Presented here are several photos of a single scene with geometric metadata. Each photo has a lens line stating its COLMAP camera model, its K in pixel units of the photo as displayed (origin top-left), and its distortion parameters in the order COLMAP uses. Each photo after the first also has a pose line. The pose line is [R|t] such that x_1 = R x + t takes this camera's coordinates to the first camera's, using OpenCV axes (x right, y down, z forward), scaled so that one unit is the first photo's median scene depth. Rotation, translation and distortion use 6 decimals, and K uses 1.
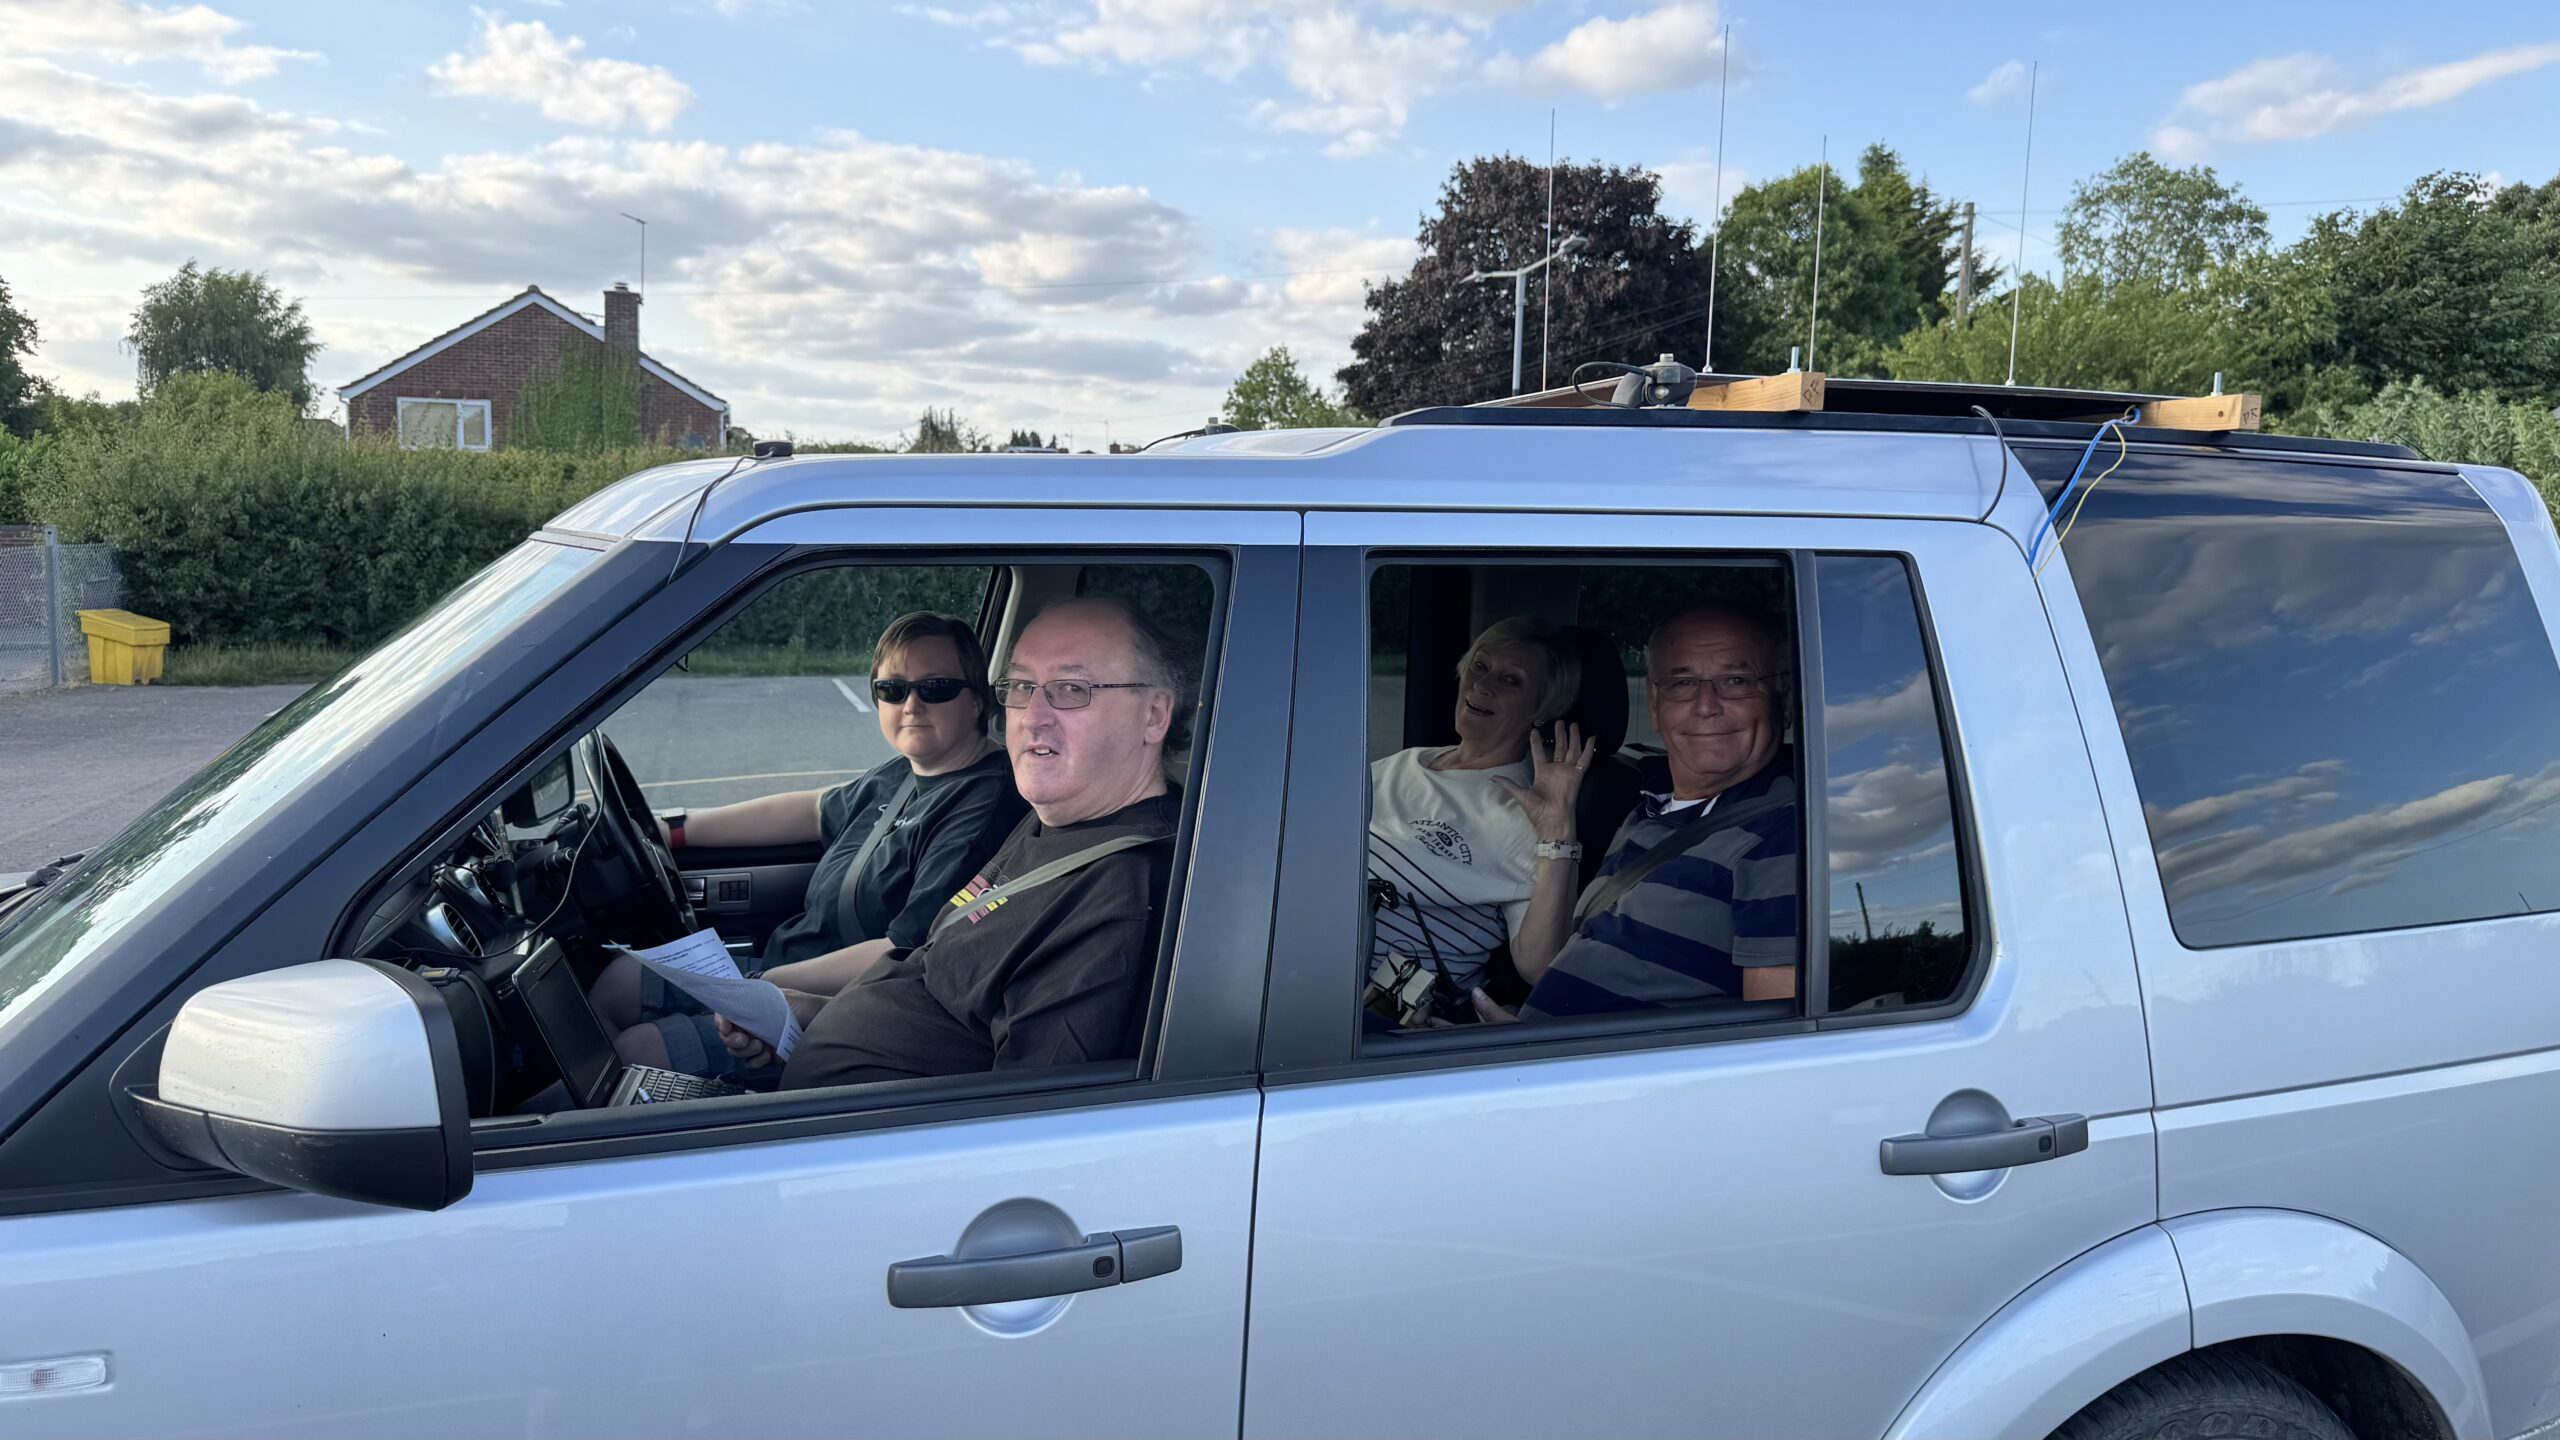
lens RADIAL K [[1816.0, 0, 1284.4], [0, 1816.0, 717.8], [0, 0, 1]] dist [0.047614, 0.000891]
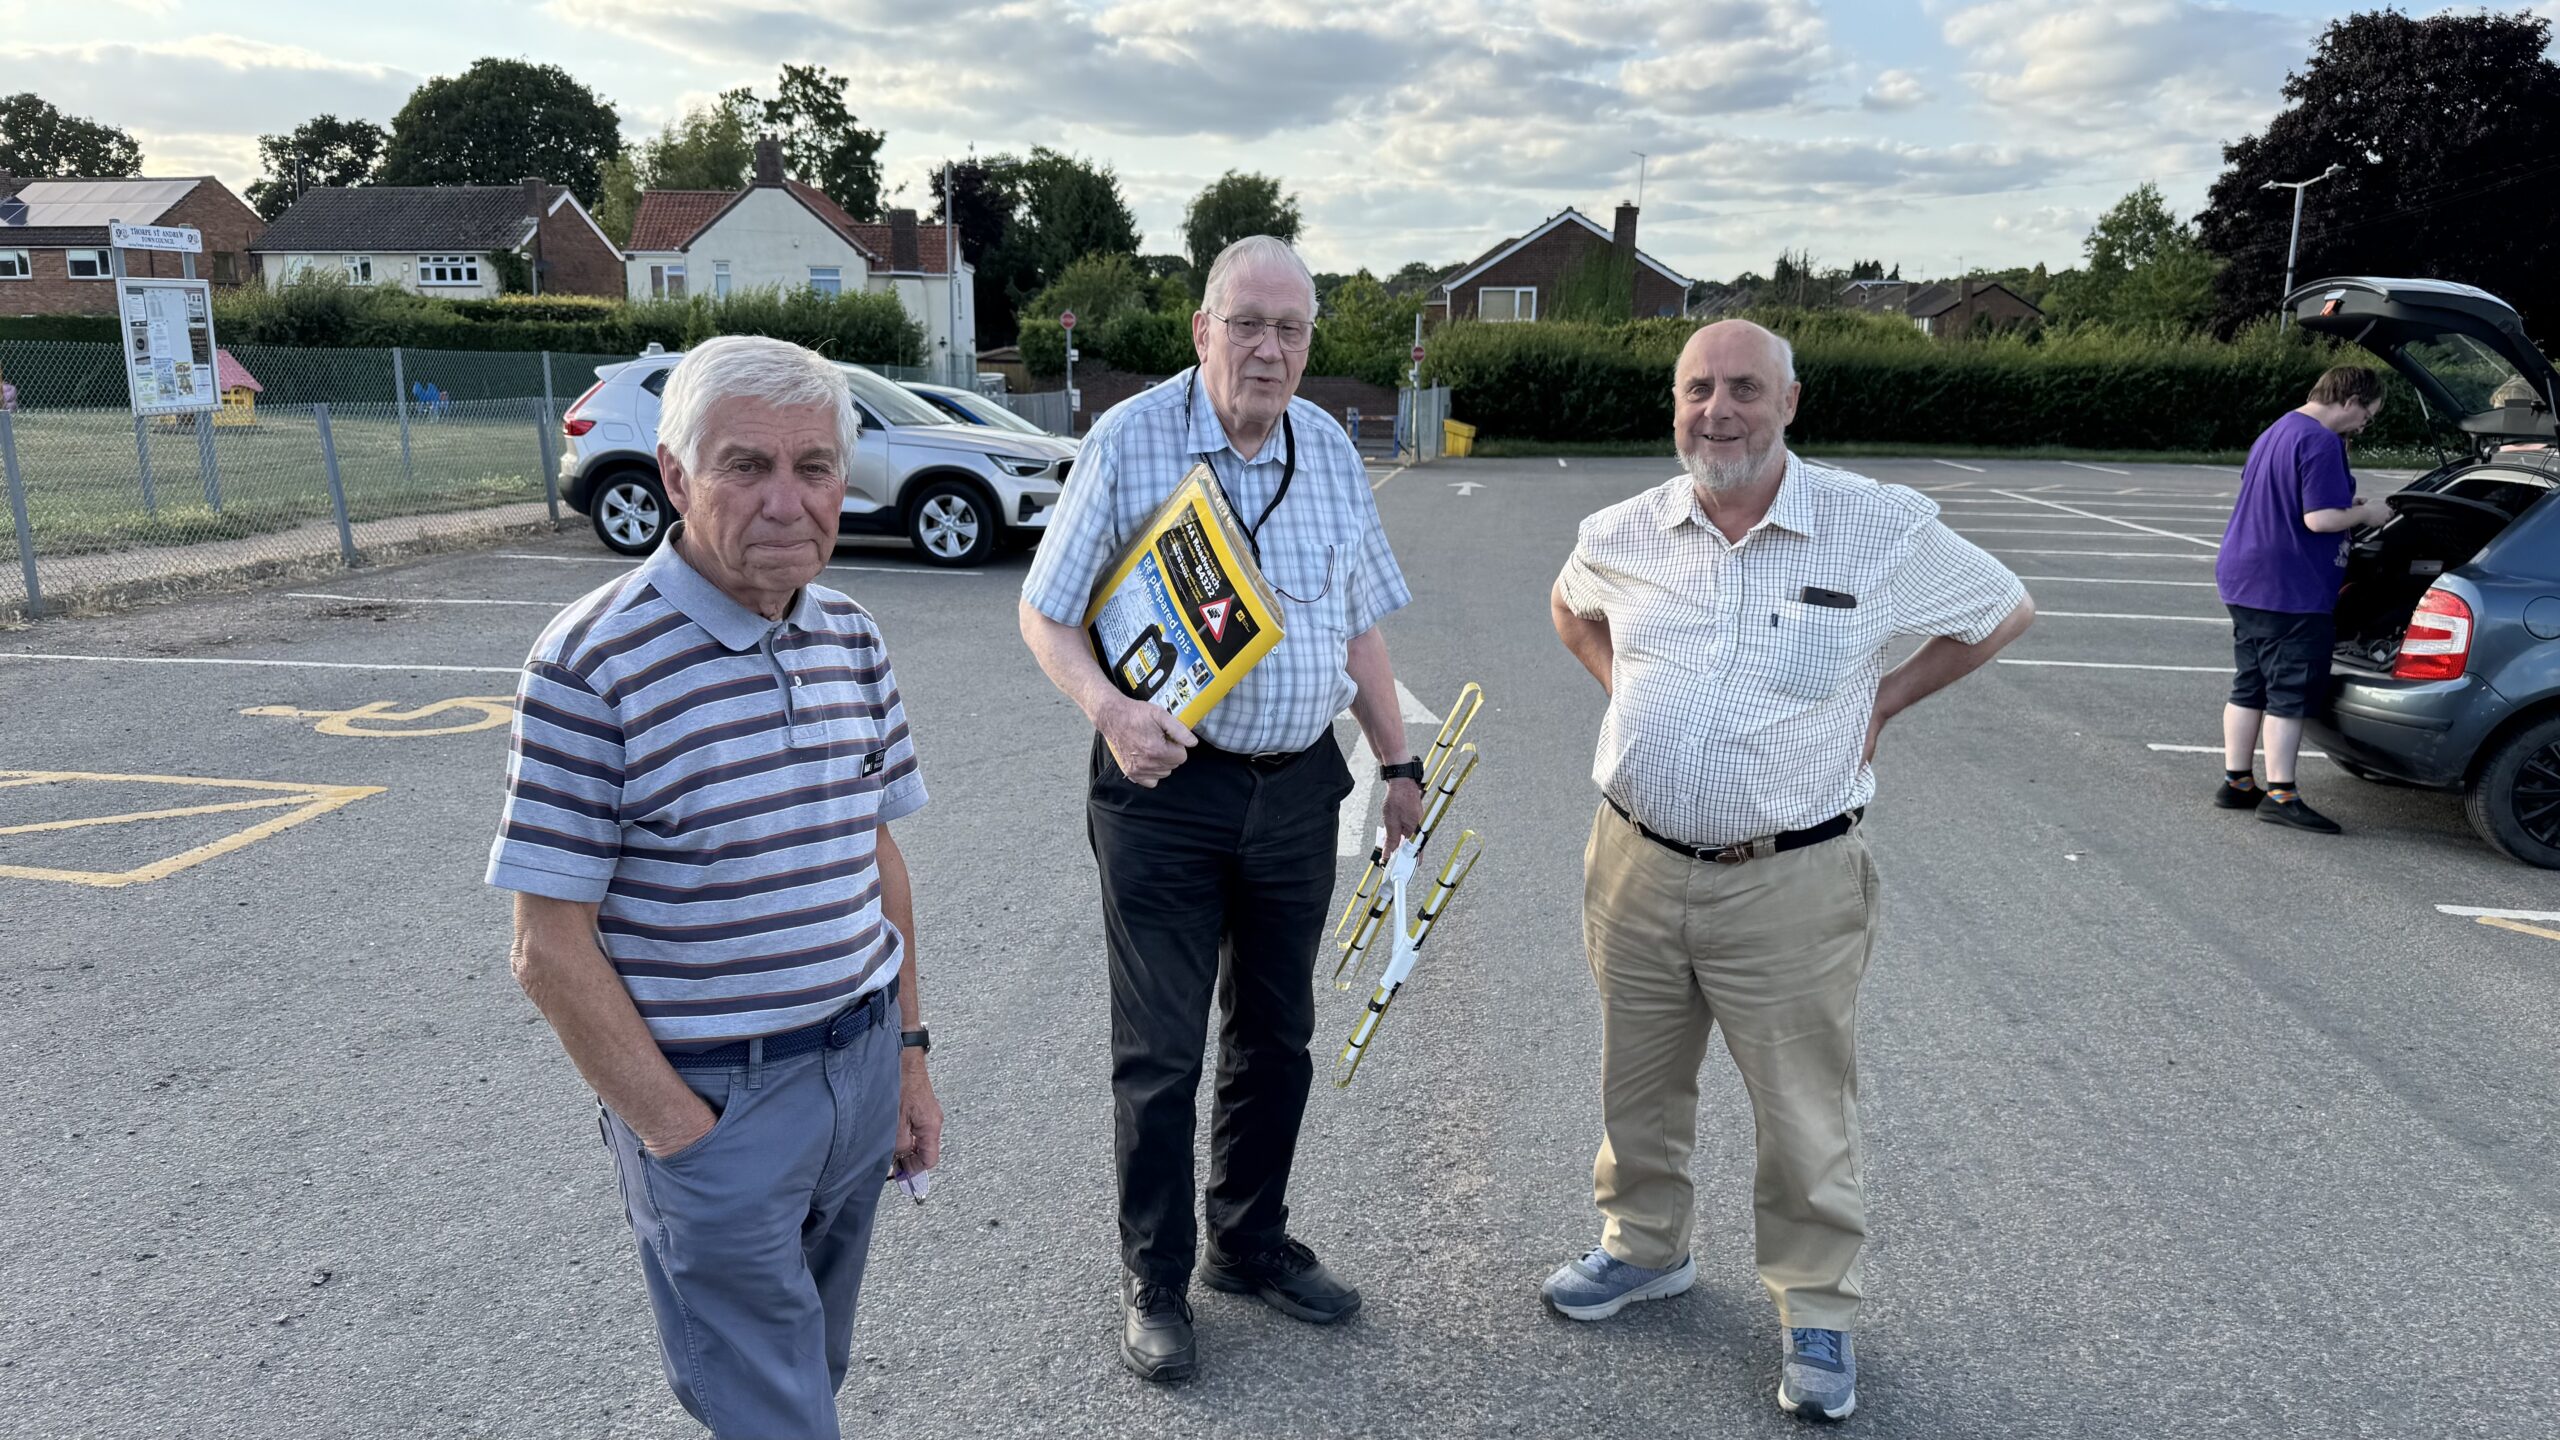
lens RADIAL K [[1816.0, 0, 1284.2], [0, 1816.0, 729.4], [0, 0, 1]] dist [0.047614, 0.000891]
pose [[0.907232, 0.076552, -0.413606, 0.017994], [-0.036379, 0.993895, 0.104159, 0.027874], [0.419054, -0.079450, 0.904478, -0.323499]]
